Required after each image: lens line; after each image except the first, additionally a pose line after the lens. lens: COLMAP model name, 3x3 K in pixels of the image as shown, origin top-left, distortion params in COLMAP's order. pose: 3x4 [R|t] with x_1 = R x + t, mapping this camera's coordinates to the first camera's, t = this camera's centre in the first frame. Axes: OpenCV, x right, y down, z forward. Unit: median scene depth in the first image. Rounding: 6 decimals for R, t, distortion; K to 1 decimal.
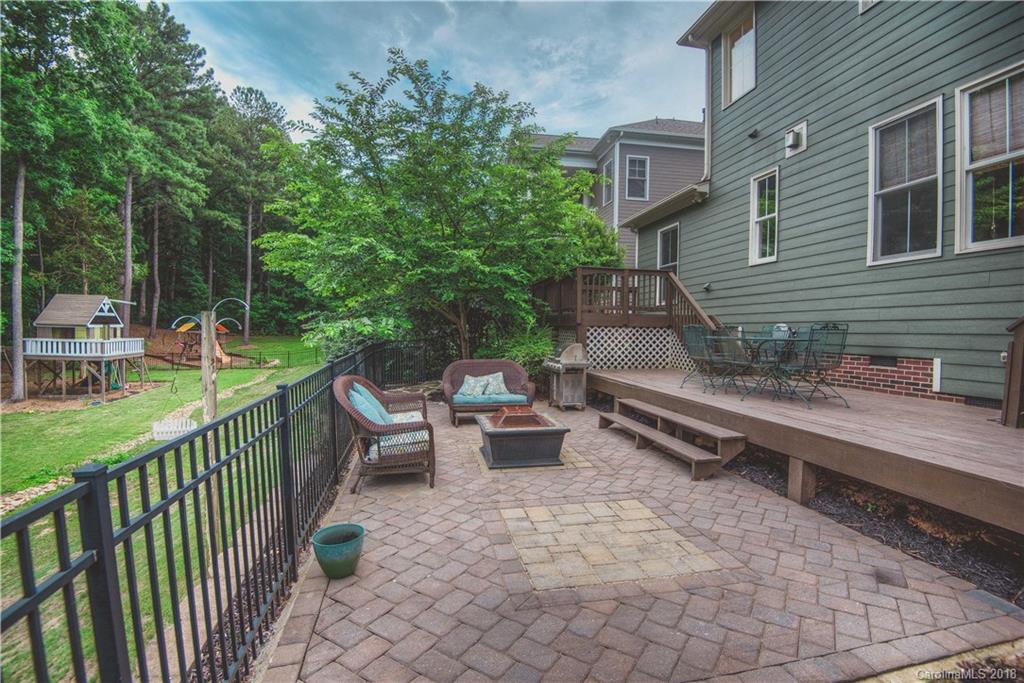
lens RADIAL K [[472.4, 0, 512.5], [0, 472.4, 350.5], [0, 0, 1]] dist [-0.015064, -0.015576]
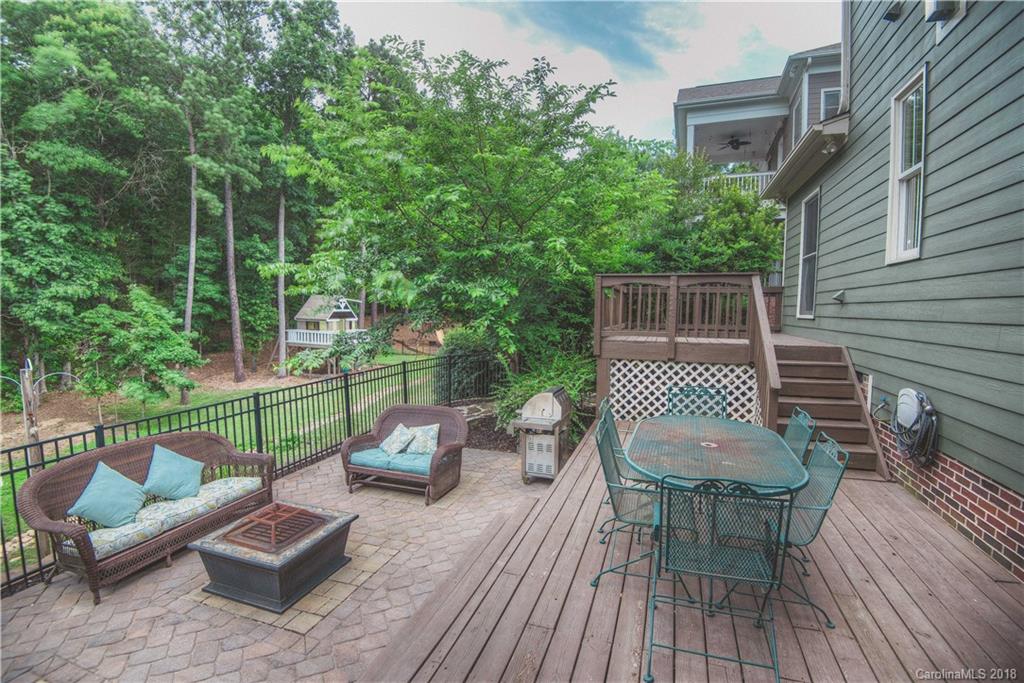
lens RADIAL K [[472.4, 0, 512.5], [0, 472.4, 350.5], [0, 0, 1]] dist [-0.015064, -0.015576]
pose [[0.866977, 0.041319, -0.496632, 0.175813], [-0.022537, 0.998788, 0.043755, -0.042442], [0.497838, -0.026742, 0.866858, 0.146117]]
